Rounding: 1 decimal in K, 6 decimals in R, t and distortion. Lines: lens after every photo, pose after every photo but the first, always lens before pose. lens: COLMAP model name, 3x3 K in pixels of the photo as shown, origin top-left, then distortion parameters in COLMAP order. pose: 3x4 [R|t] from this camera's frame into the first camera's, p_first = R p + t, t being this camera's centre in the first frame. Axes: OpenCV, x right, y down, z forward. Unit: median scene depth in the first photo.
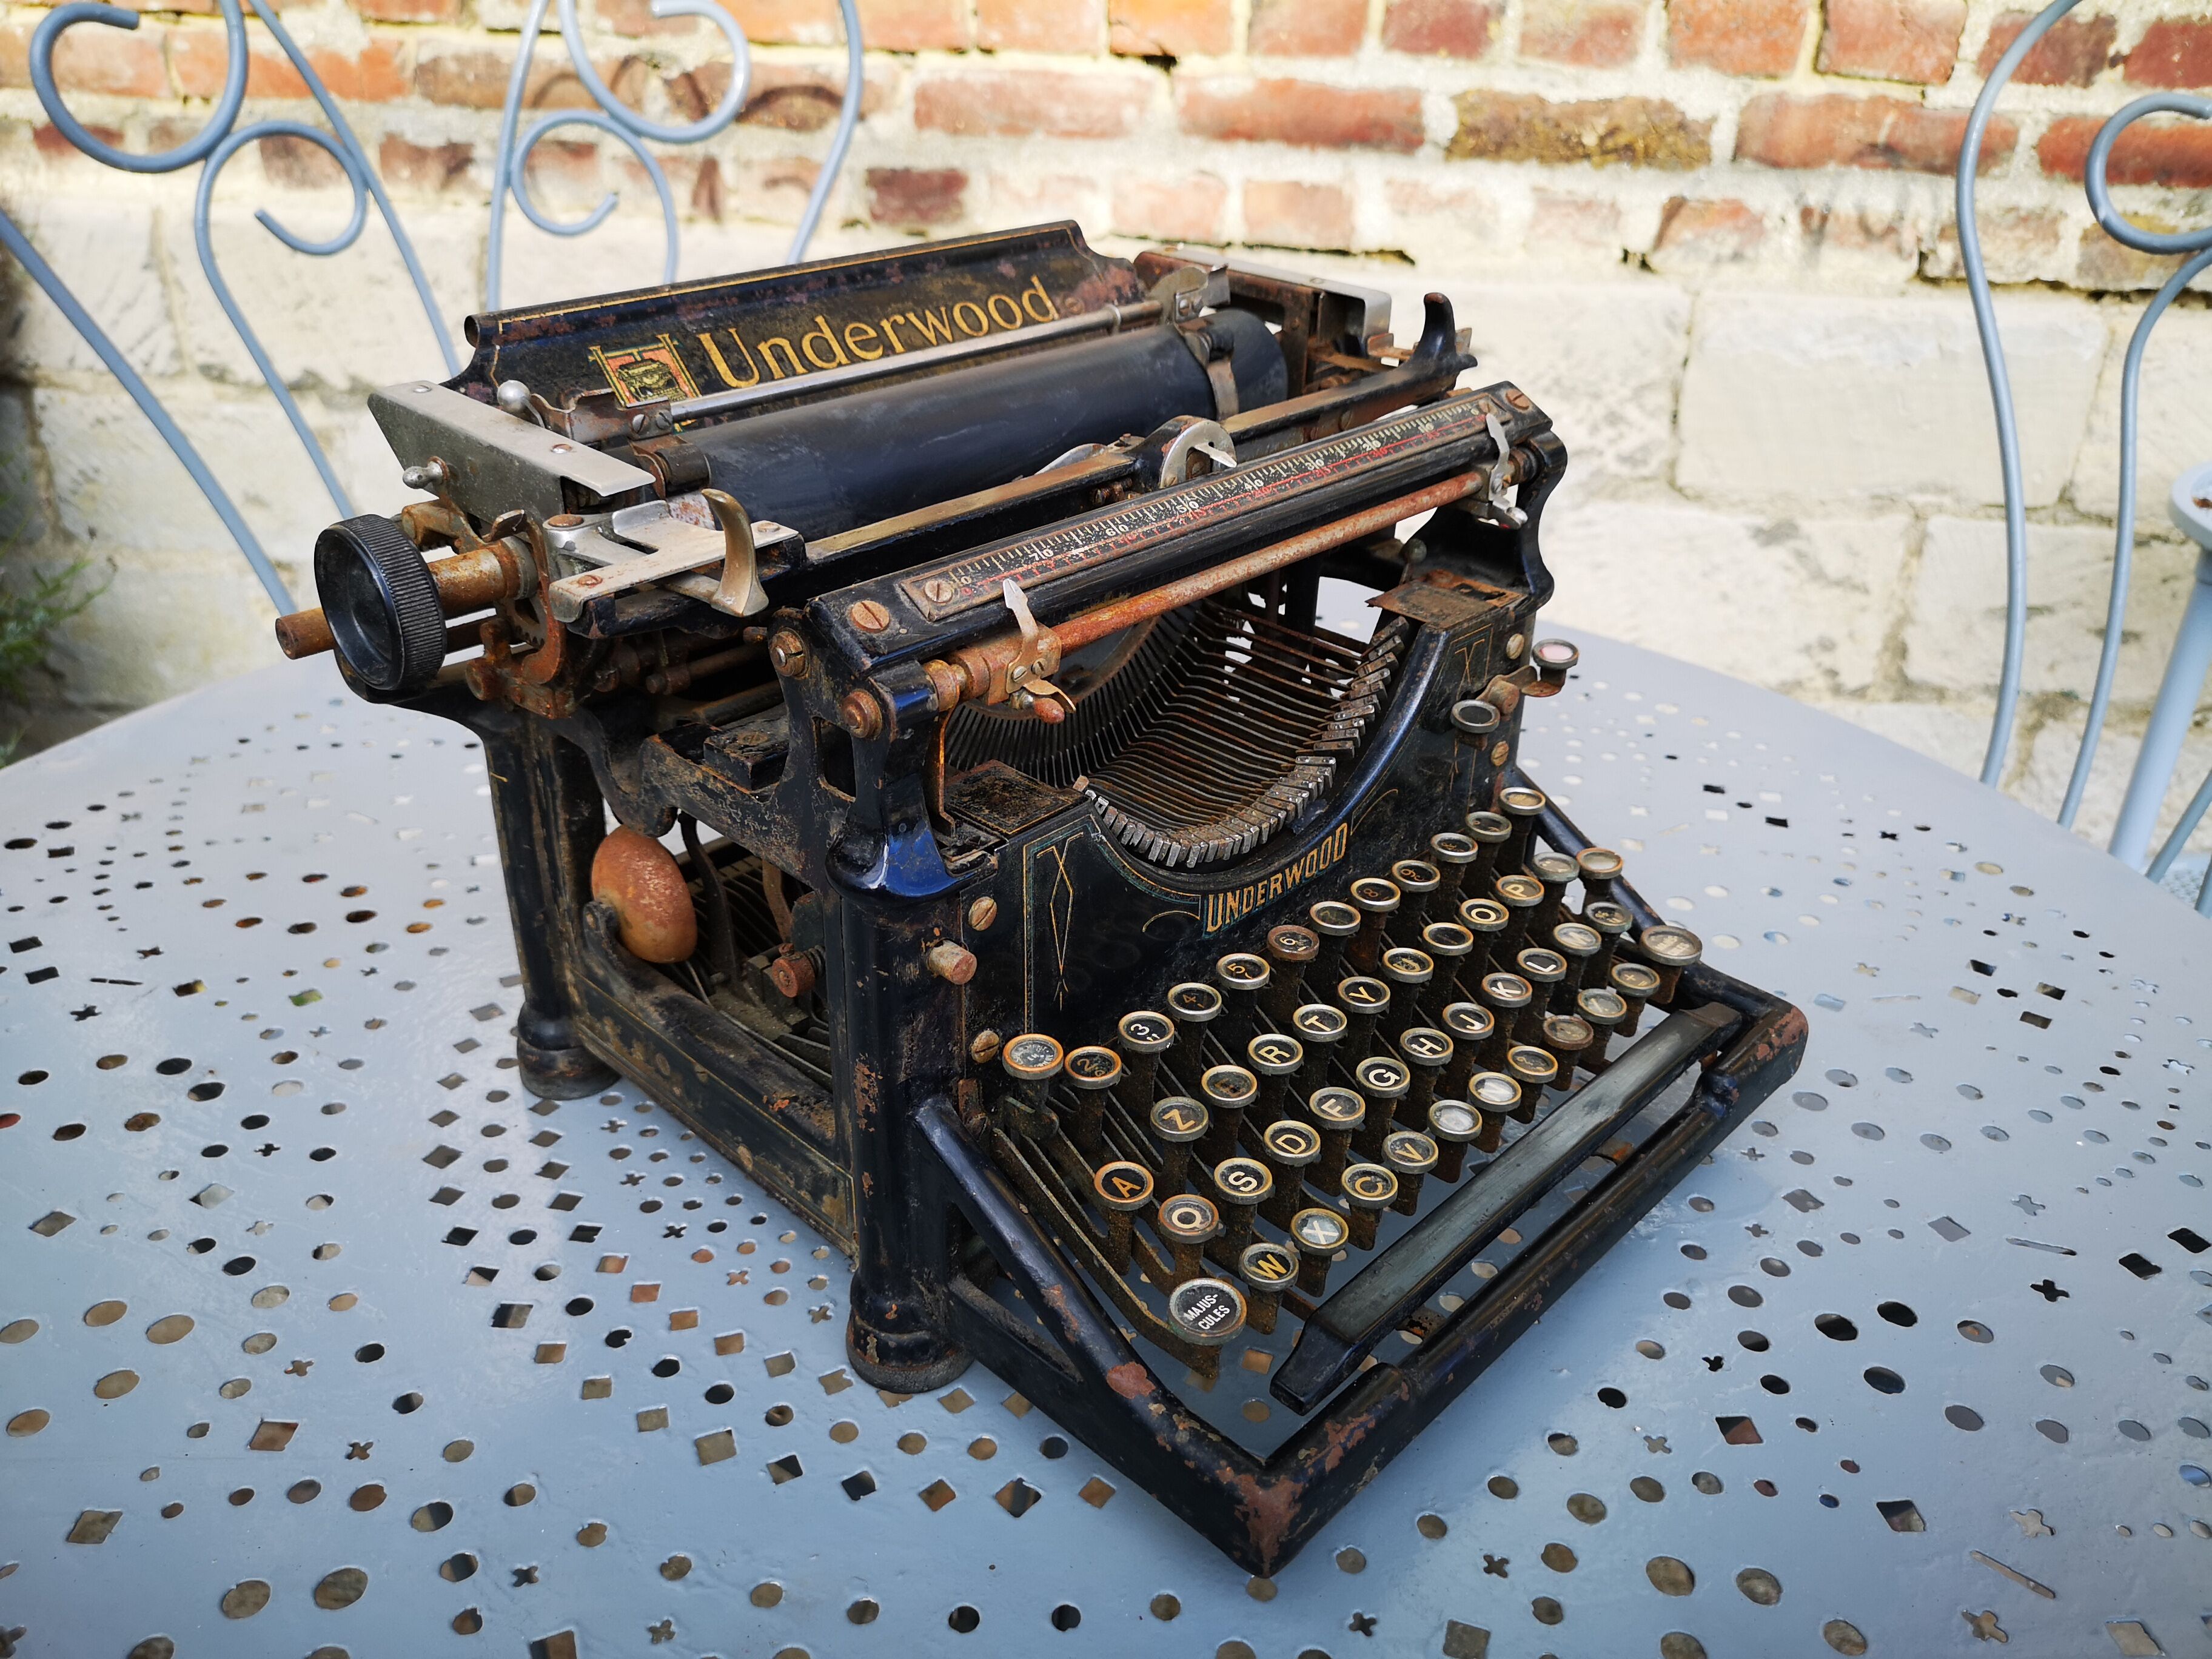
lens RADIAL K [[1719.2, 0, 1106.0], [0, 1719.2, 829.5], [0, 0, 1]] dist [0.044310, -0.053884]
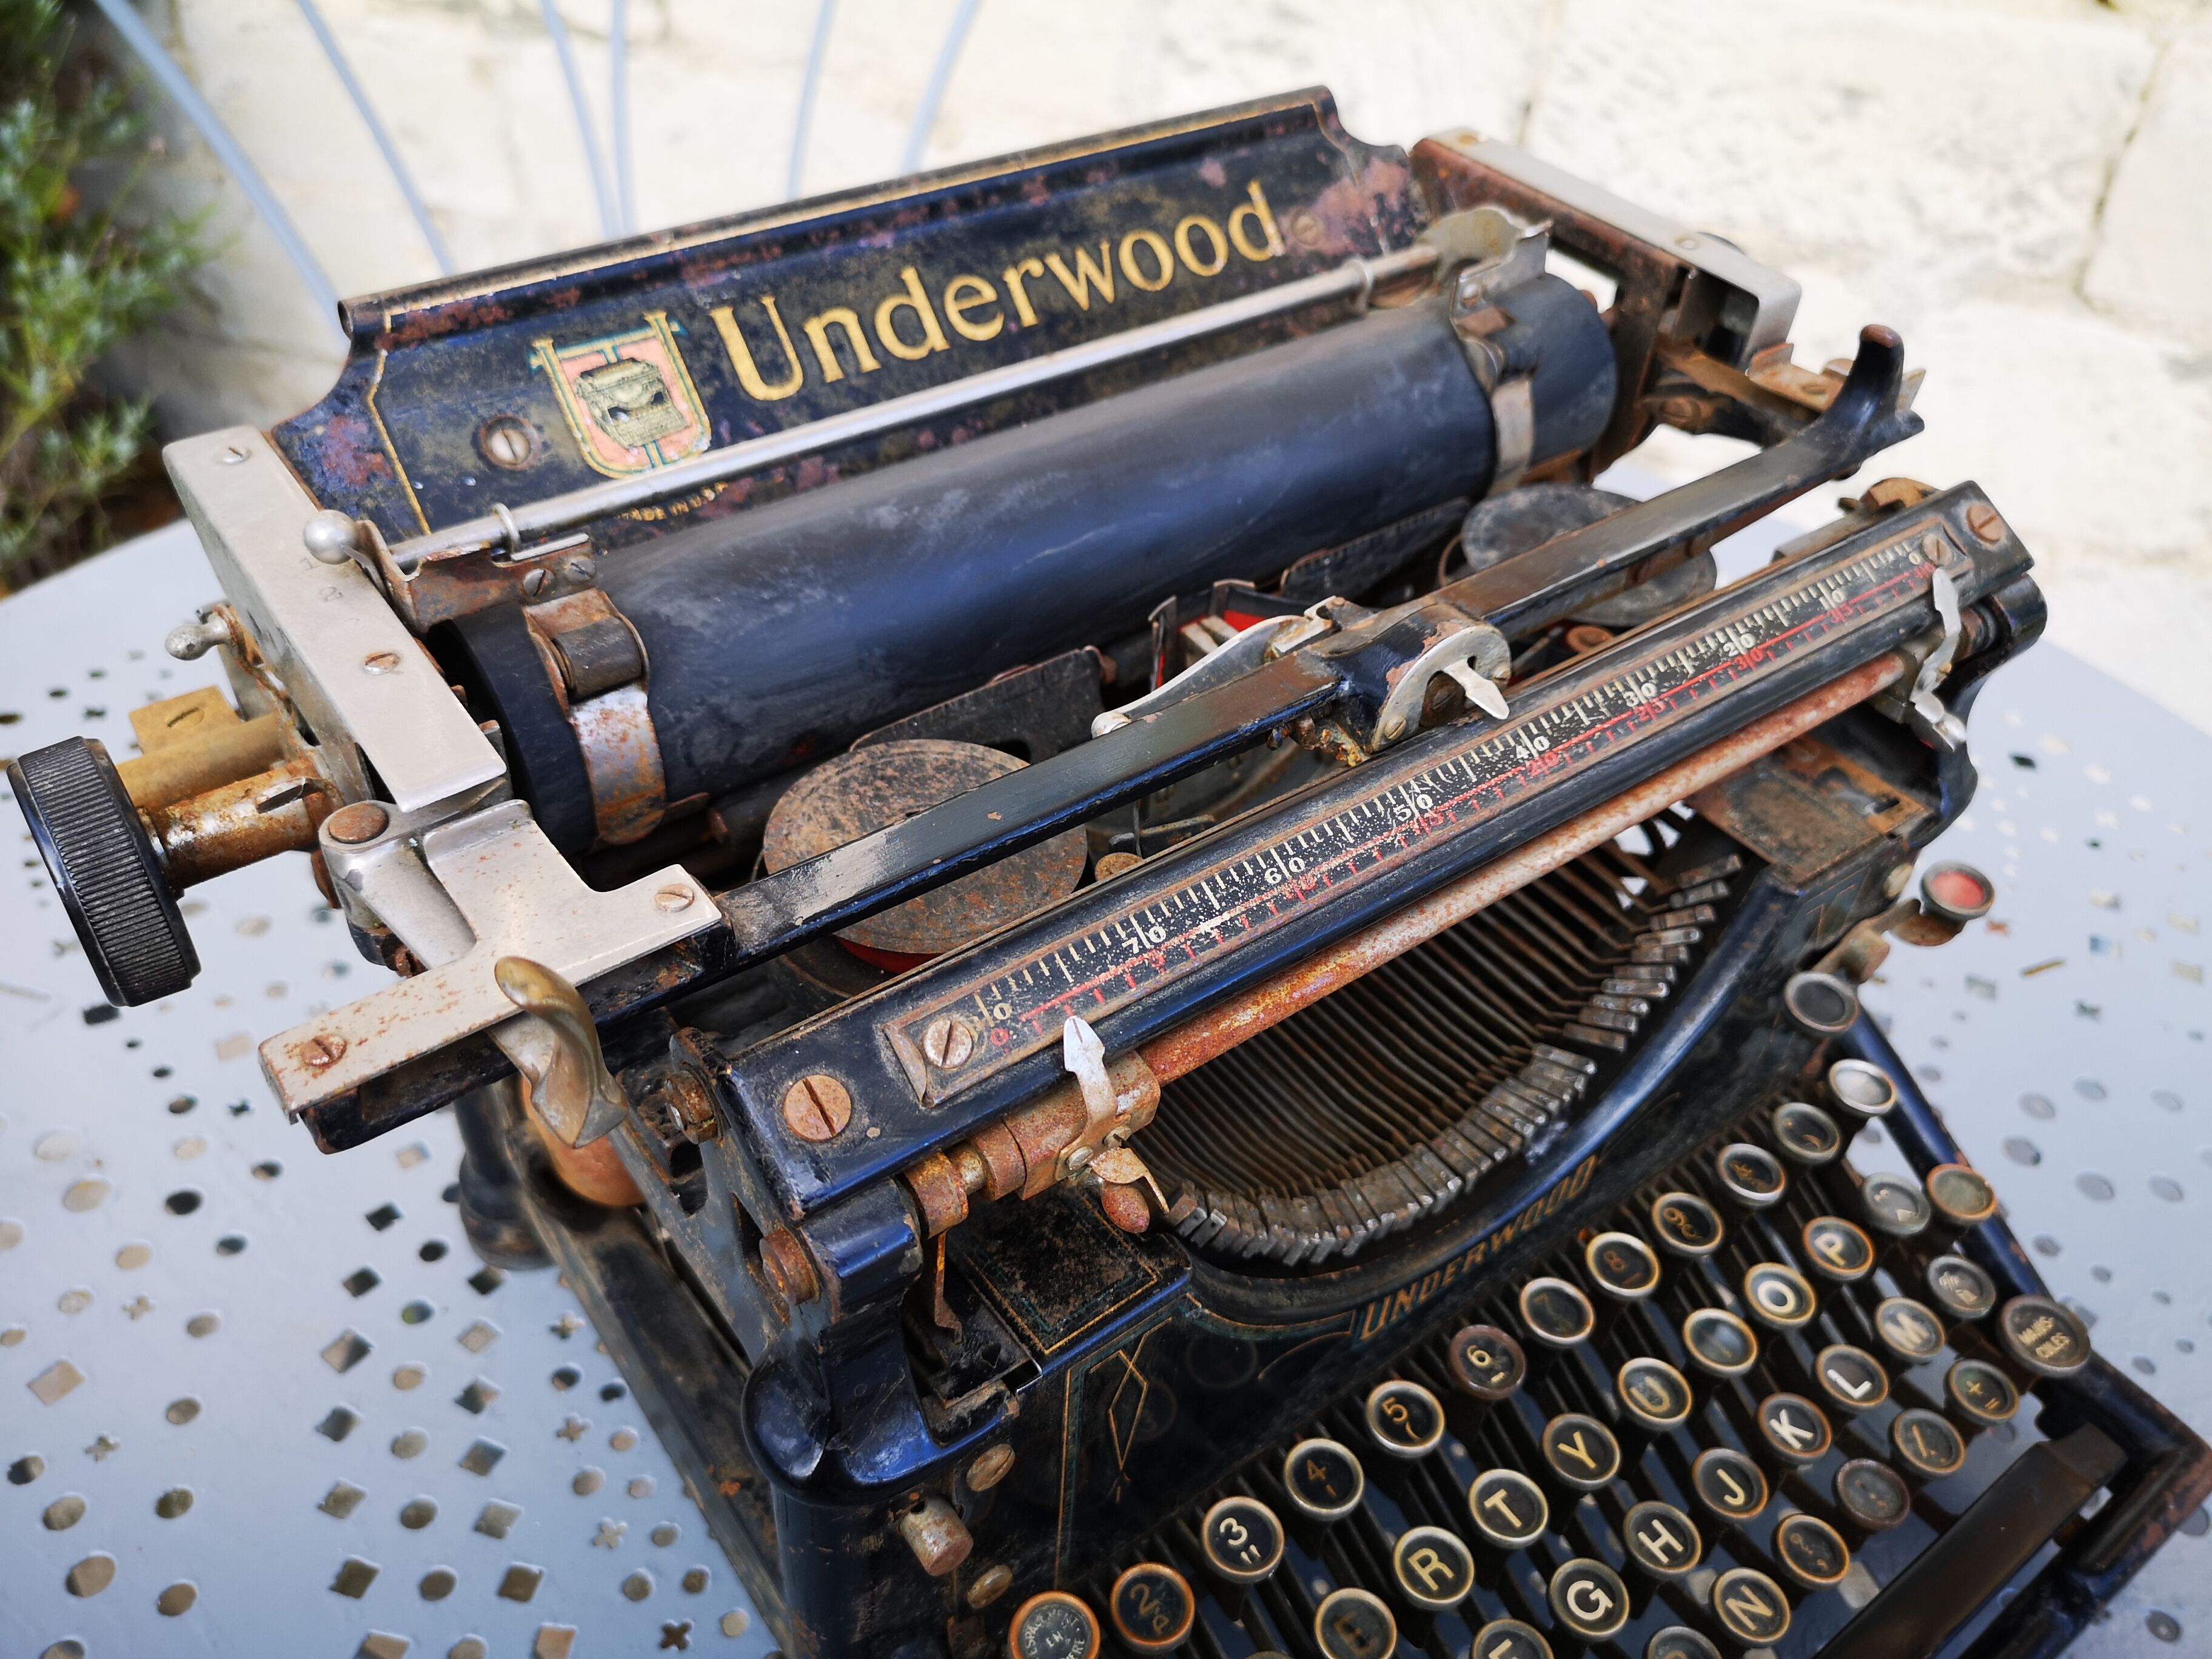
lens RADIAL K [[1744.9, 0, 1106.0], [0, 1744.9, 829.5], [0, 0, 1]] dist [0.025703, -0.045598]
pose [[0.986193, 0.130112, -0.102439, 0.004359], [-0.105832, 0.970988, 0.214434, -0.253388], [0.127367, -0.200633, 0.971352, 0.335525]]
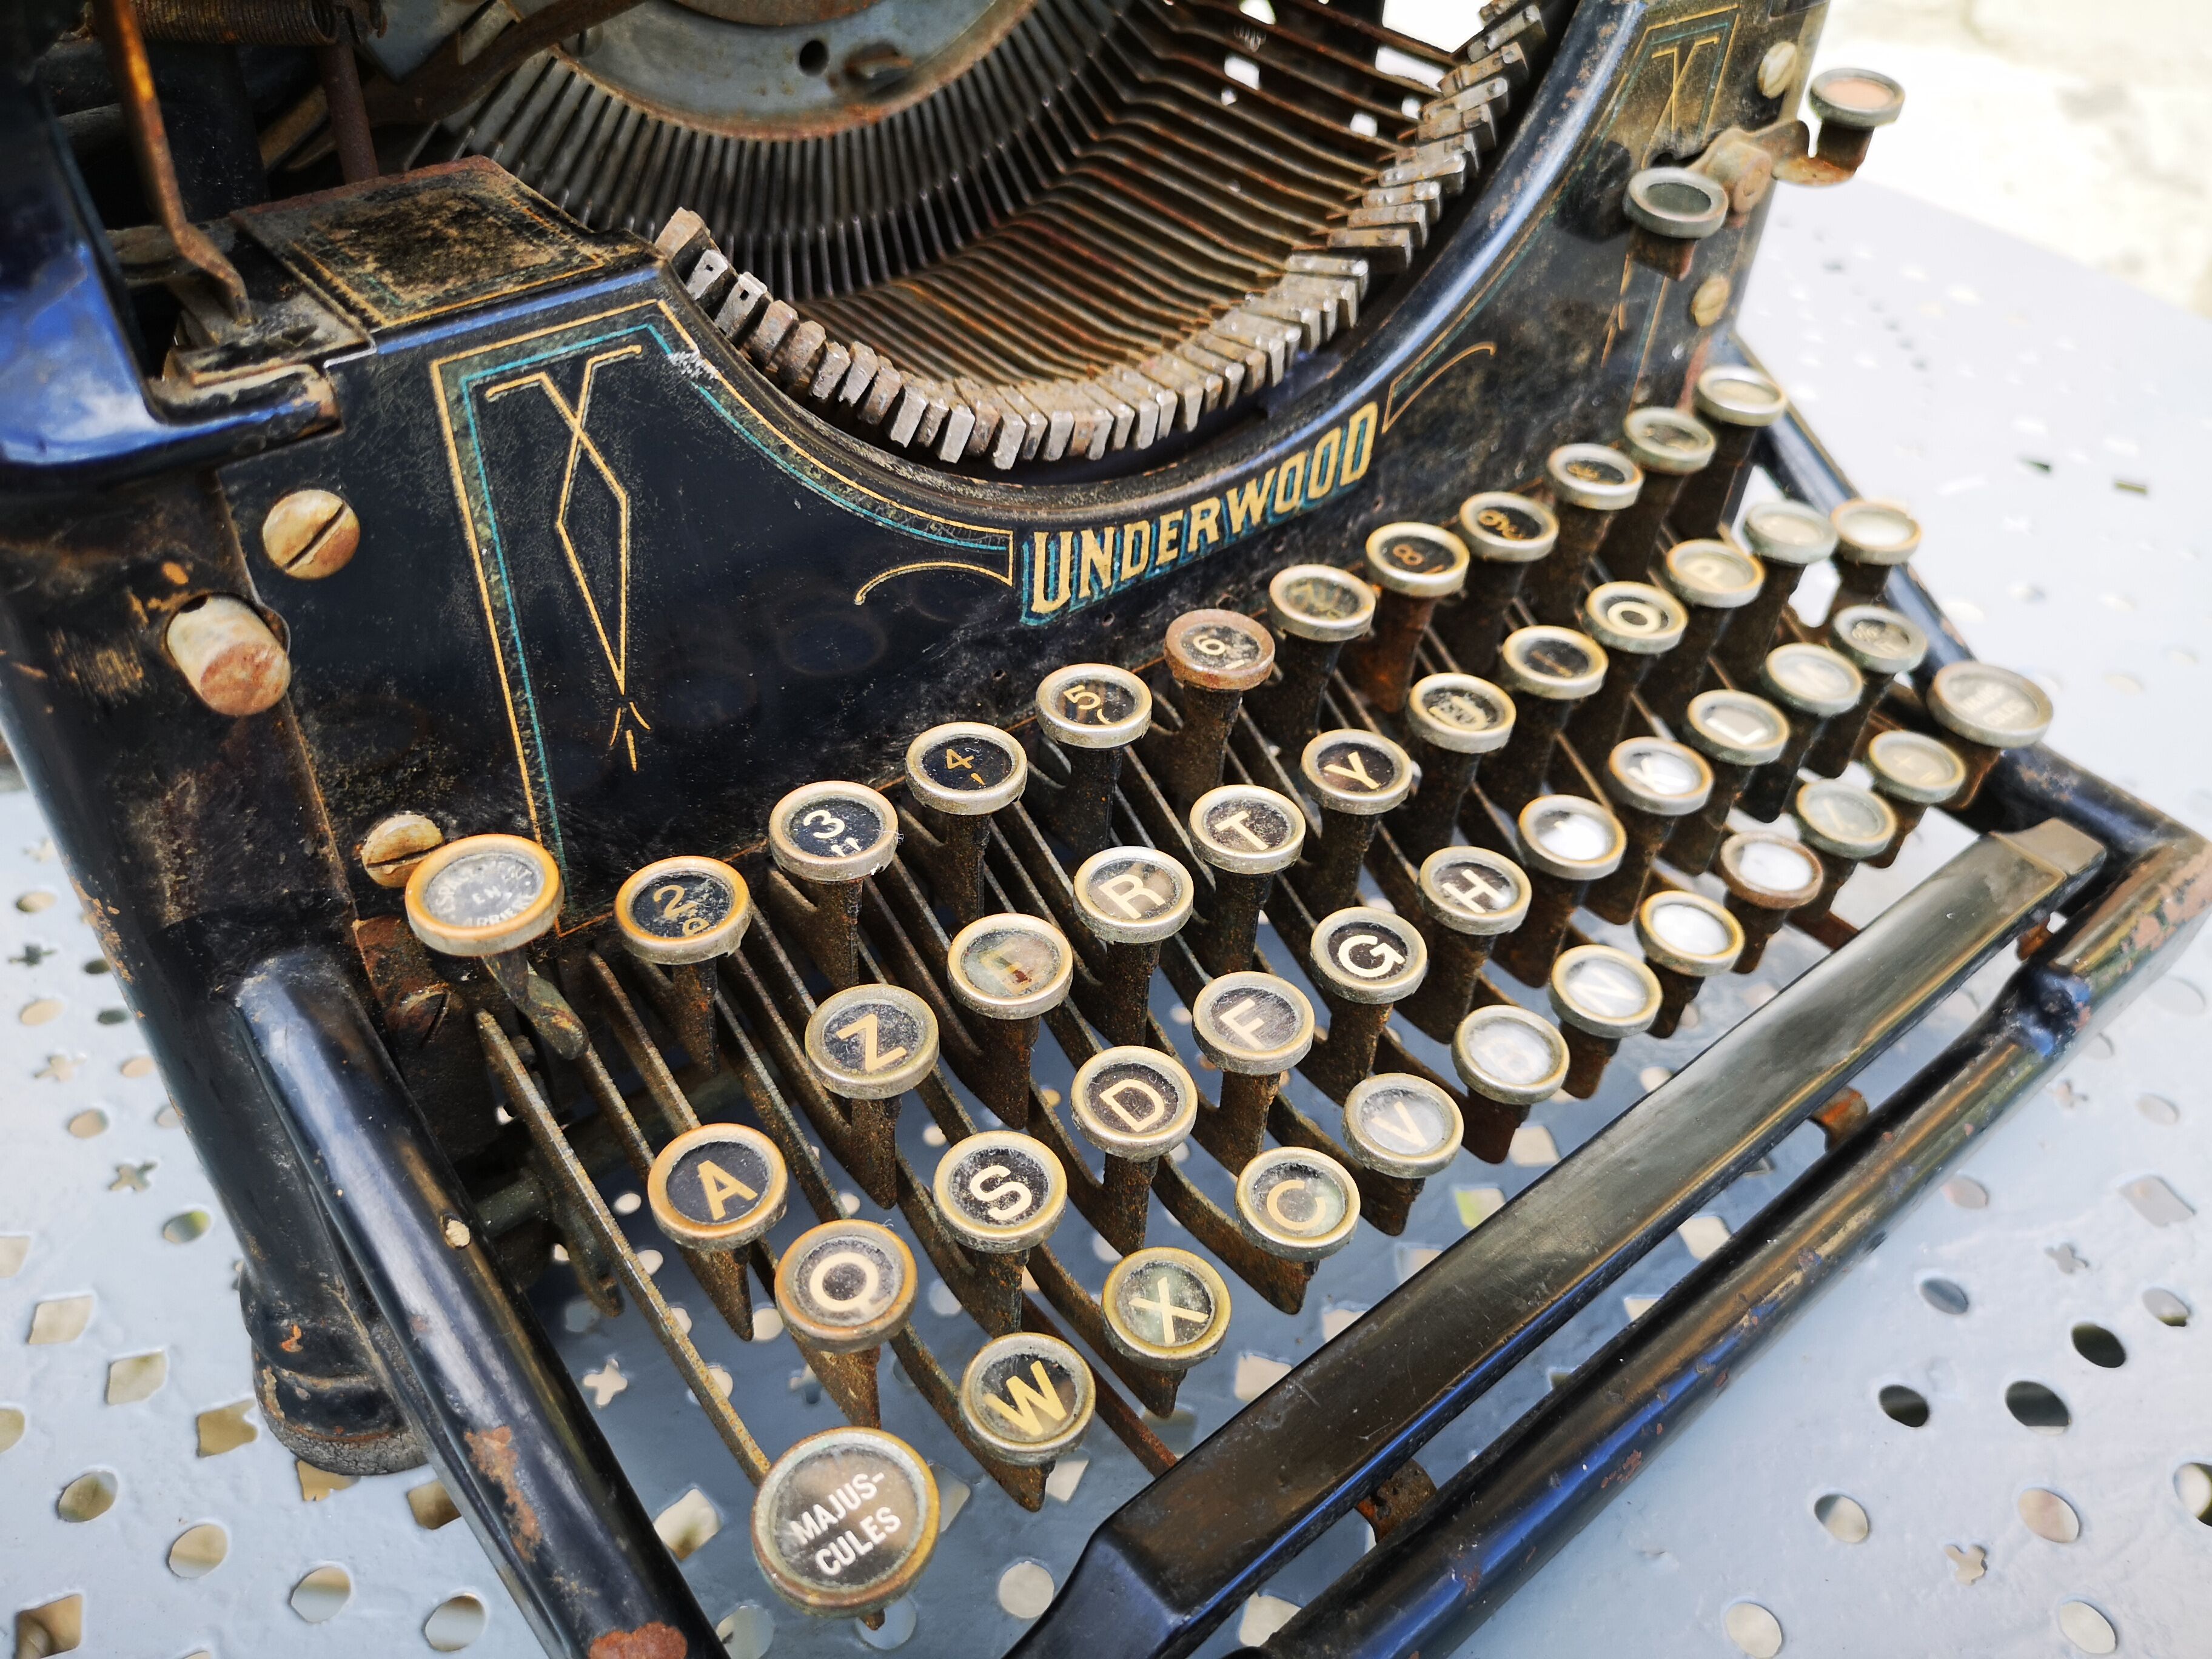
lens RADIAL K [[1762.9, 0, 1106.0], [0, 1762.9, 829.5], [0, 0, 1]] dist [0.015521, -0.040895]
pose [[0.994053, 0.093646, -0.055573, 0.103056], [-0.079534, 0.972953, 0.216878, 0.010752], [0.074380, -0.211168, 0.974616, 0.486091]]
